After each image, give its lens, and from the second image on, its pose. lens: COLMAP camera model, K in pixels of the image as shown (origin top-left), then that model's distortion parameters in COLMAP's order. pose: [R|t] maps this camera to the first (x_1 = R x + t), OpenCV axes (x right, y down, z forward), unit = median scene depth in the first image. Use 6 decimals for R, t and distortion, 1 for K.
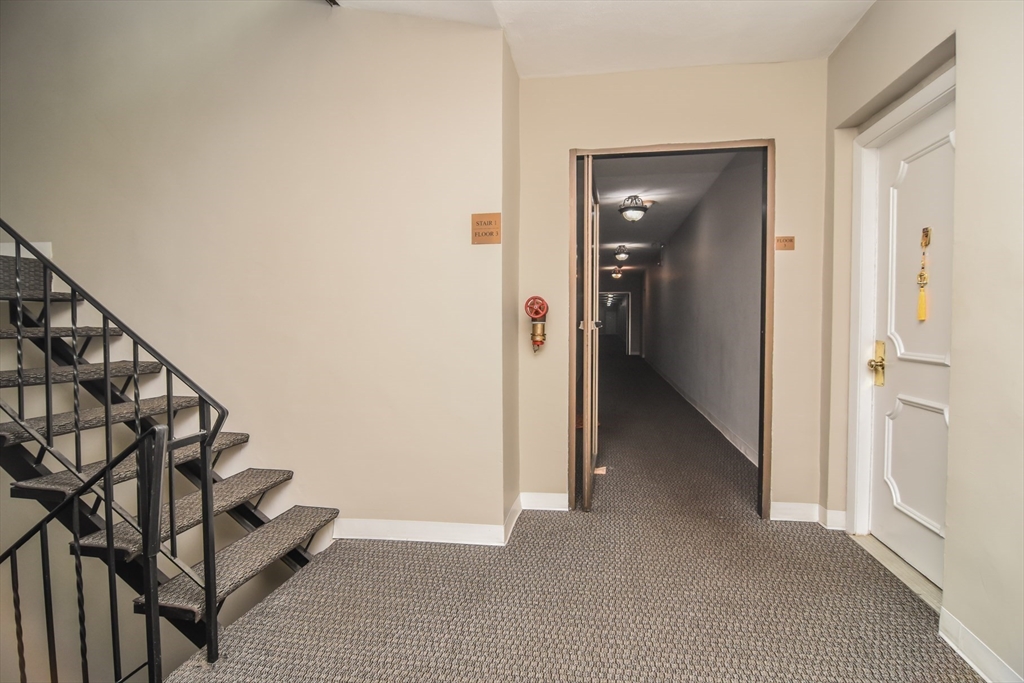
lens RADIAL K [[547.4, 0, 512.1], [0, 547.4, 340.6], [0, 0, 1]] dist [-0.007838, -0.009457]
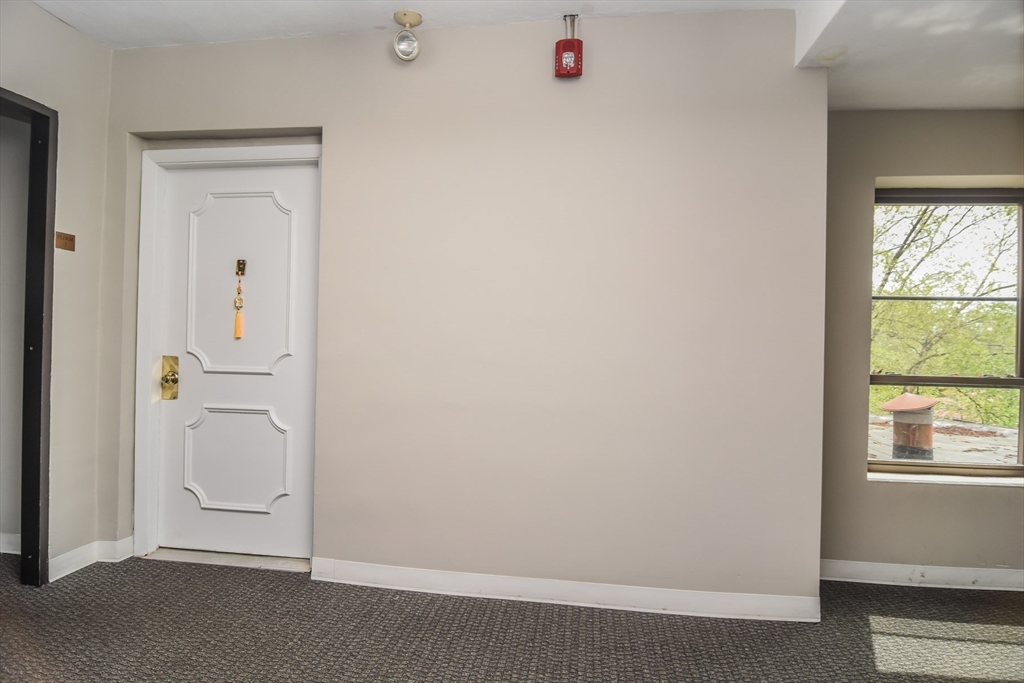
lens RADIAL K [[547.4, 0, 512.1], [0, 547.4, 343.2], [0, 0, 1]] dist [-0.007838, -0.009457]
pose [[-0.026957, 0.003895, 0.999629, -0.354200], [0.015003, 0.999881, -0.003491, -0.010082], [-0.999524, 0.014903, -0.027012, 0.352841]]
